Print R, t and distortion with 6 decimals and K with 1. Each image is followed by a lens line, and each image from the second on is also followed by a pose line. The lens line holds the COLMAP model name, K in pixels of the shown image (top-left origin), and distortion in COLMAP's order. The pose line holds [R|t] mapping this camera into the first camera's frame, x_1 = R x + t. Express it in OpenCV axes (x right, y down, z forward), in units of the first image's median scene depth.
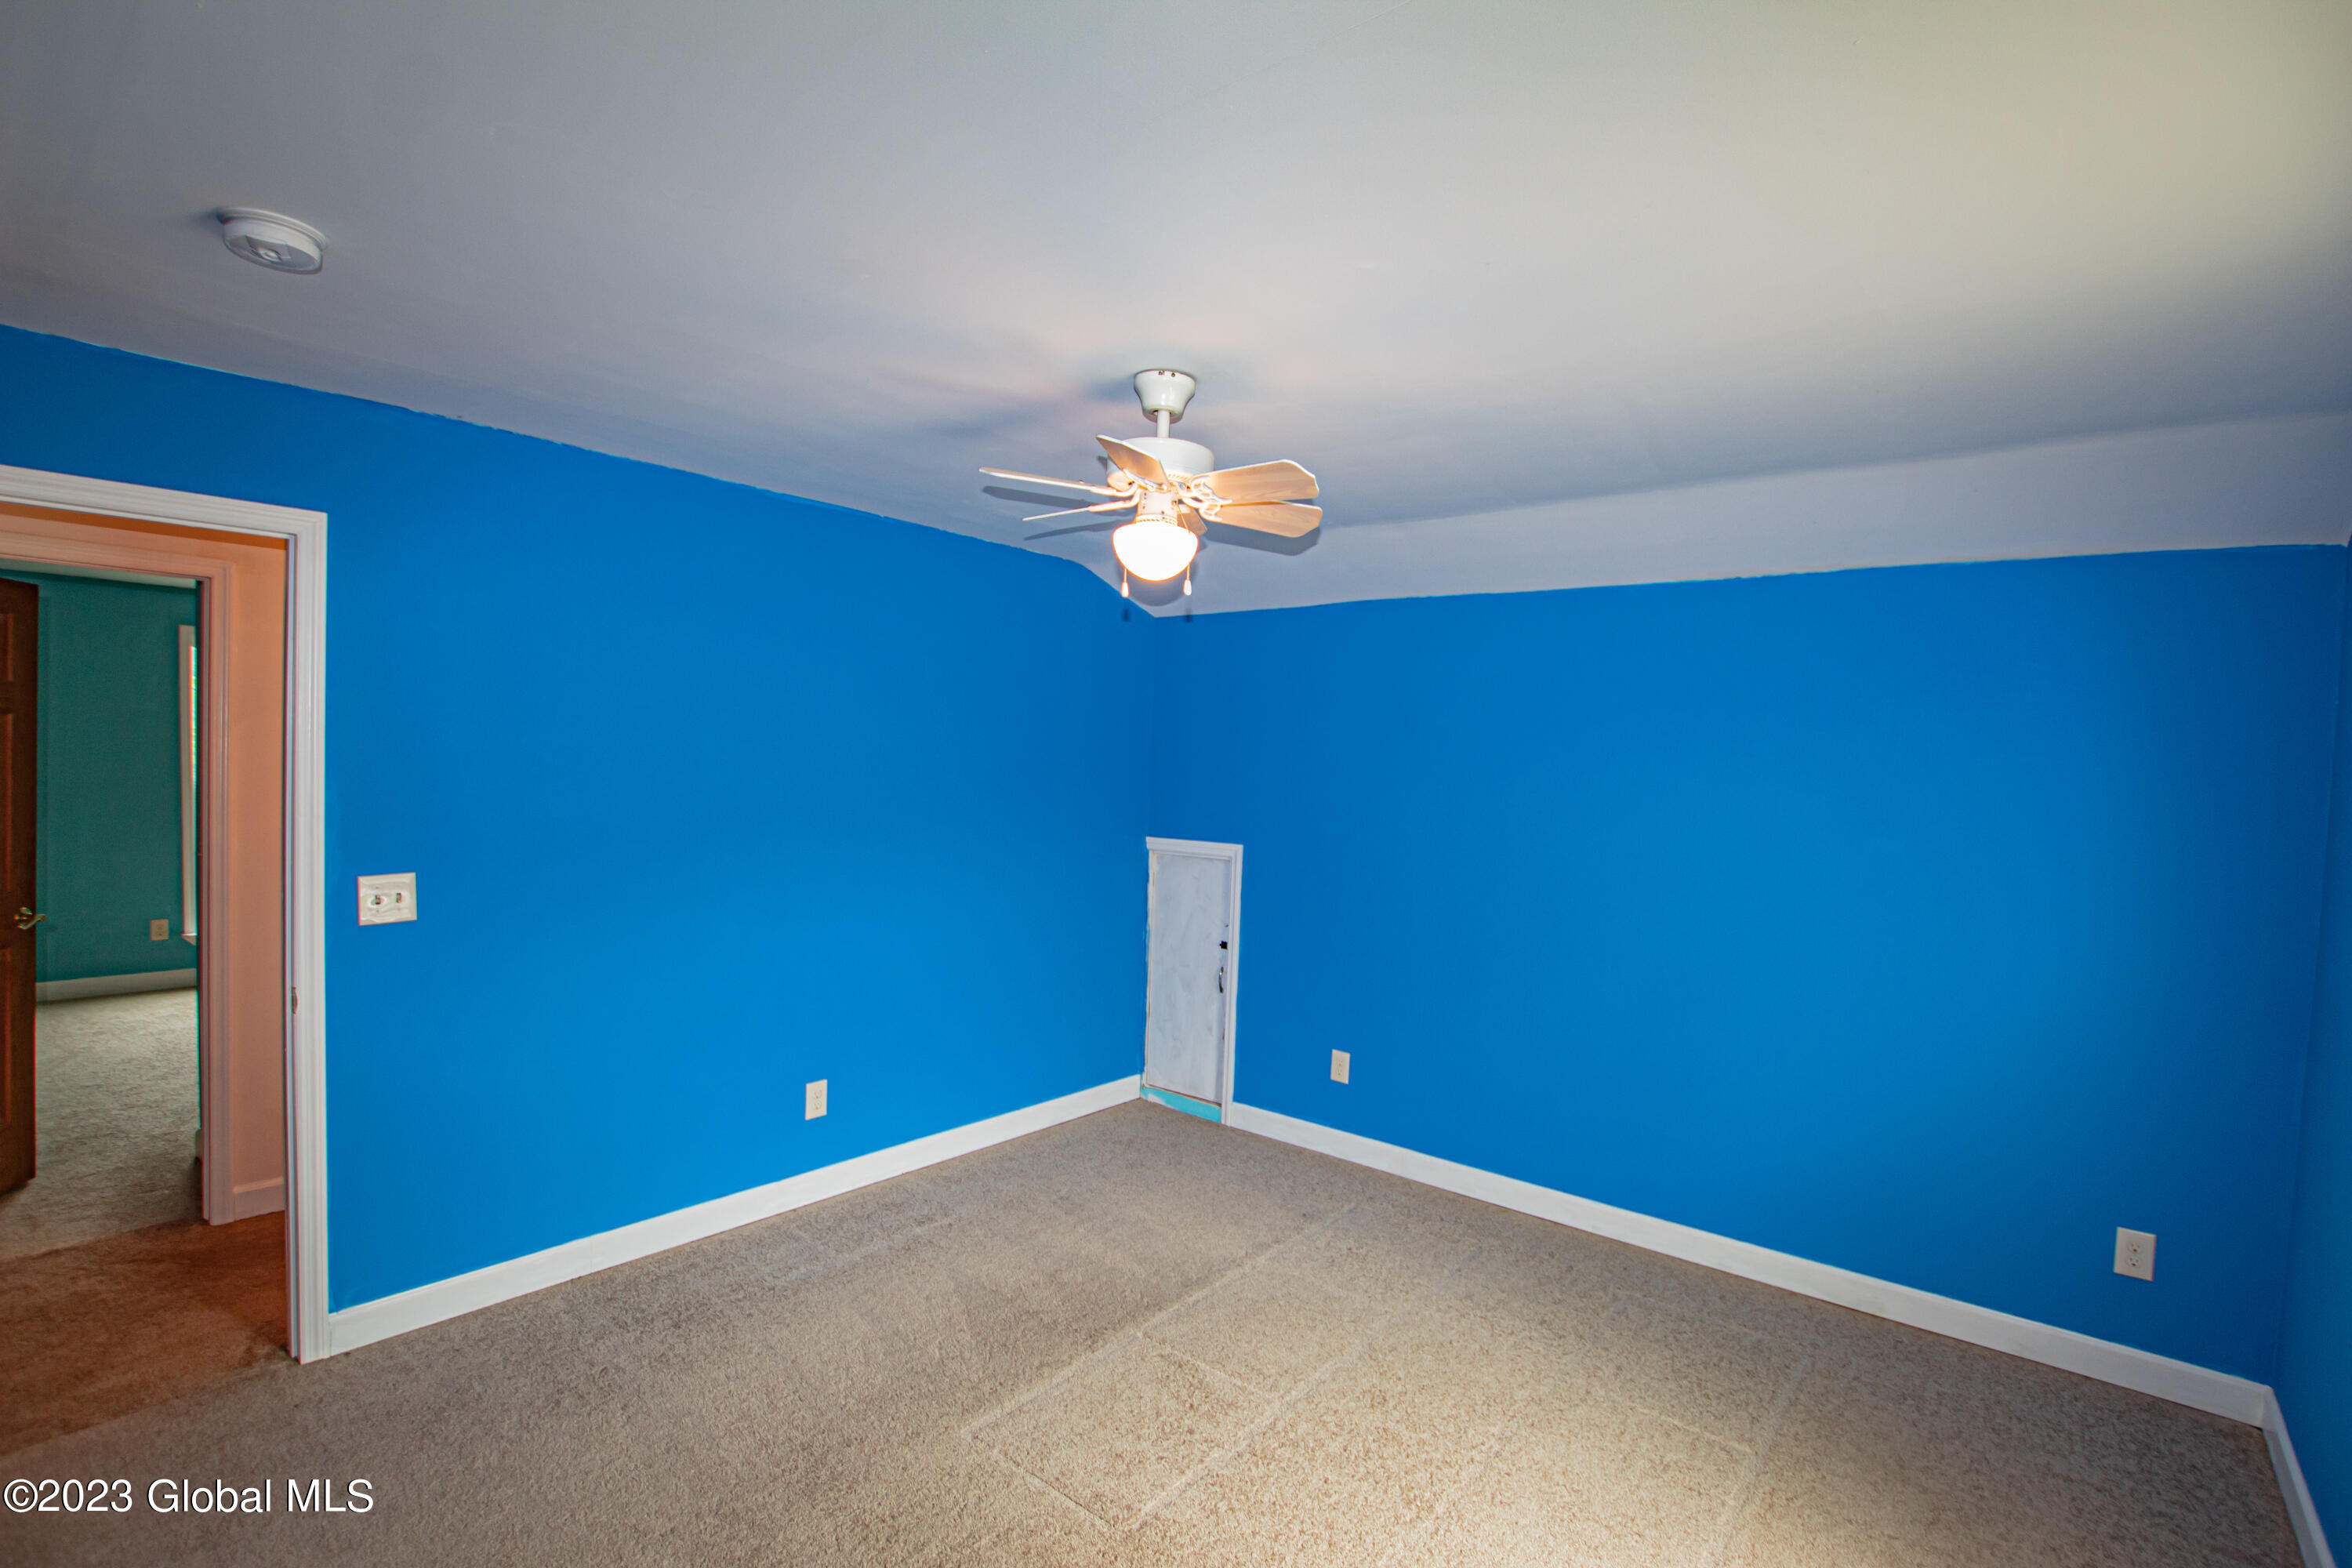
lens RADIAL K [[1092.8, 0, 1187.5], [0, 1092.8, 789.7], [0, 0, 1]] dist [-0.034856, 0.005485]
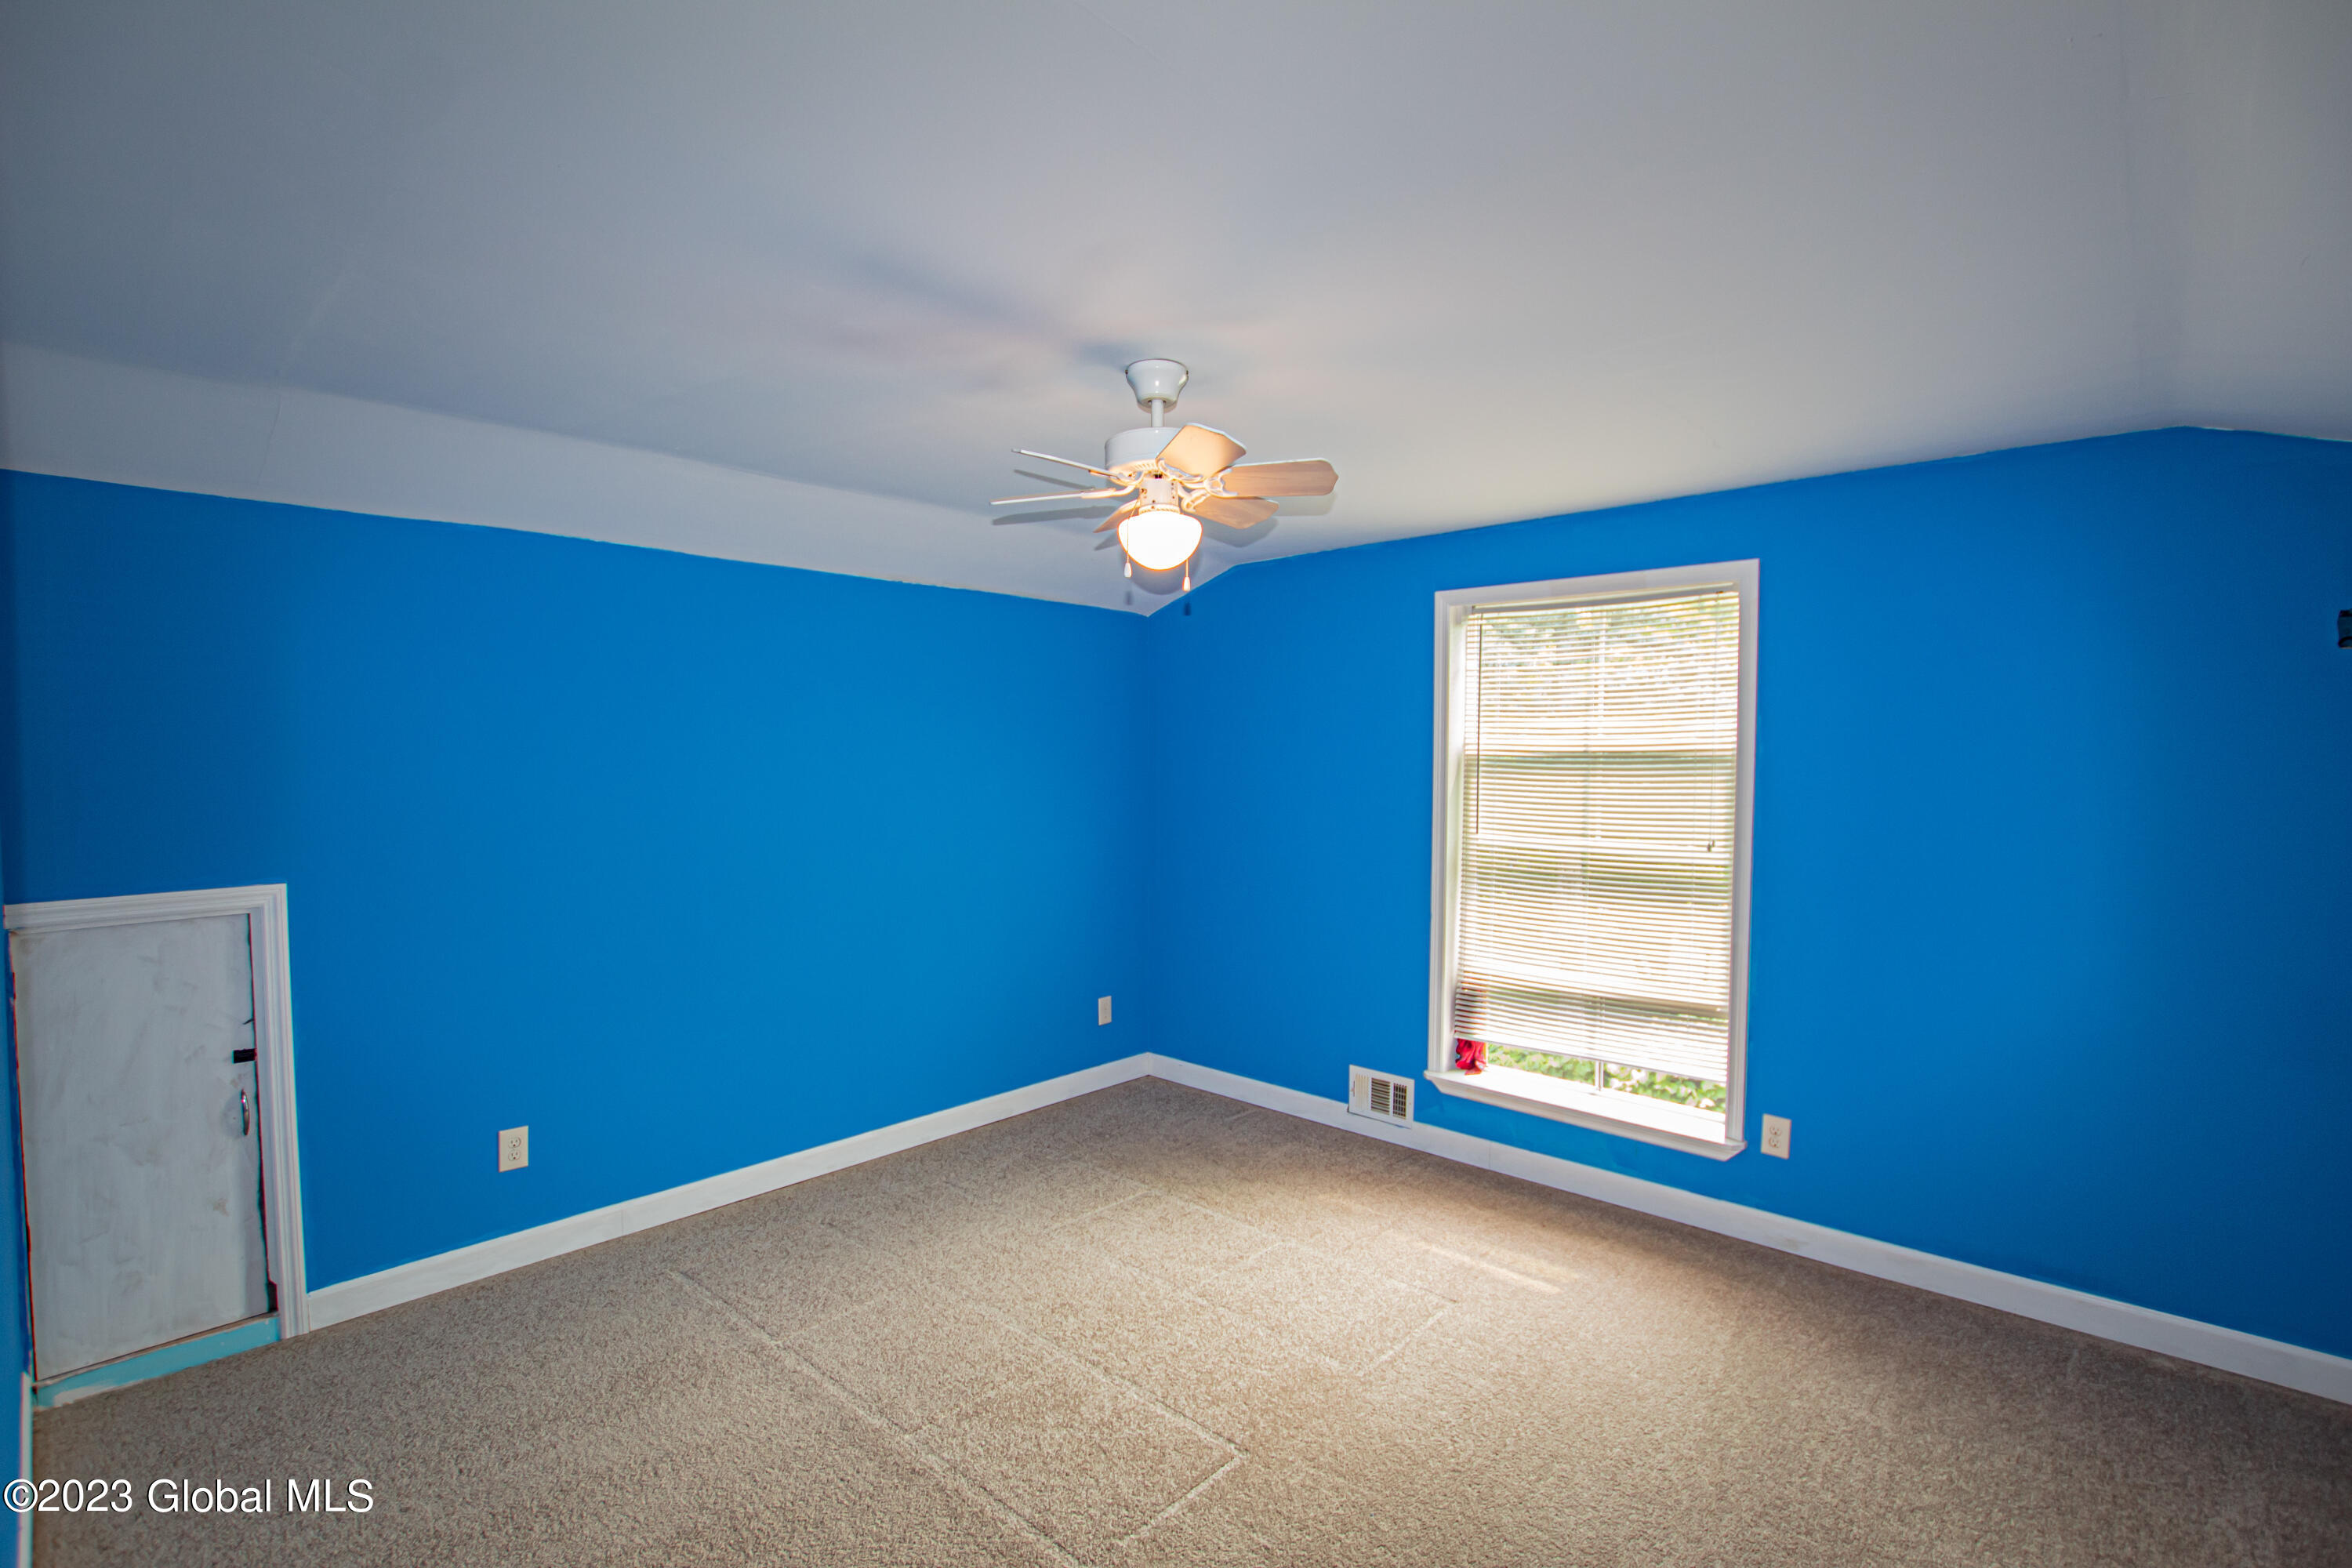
lens RADIAL K [[1092.8, 0, 1188.1], [0, 1092.8, 779.9], [0, 0, 1]] dist [-0.034856, 0.005485]
pose [[0.054942, -0.063643, 0.996459, -0.558528], [0.033572, 0.997520, 0.061860, -0.030589], [-0.997925, 0.030055, 0.056942, 0.485106]]
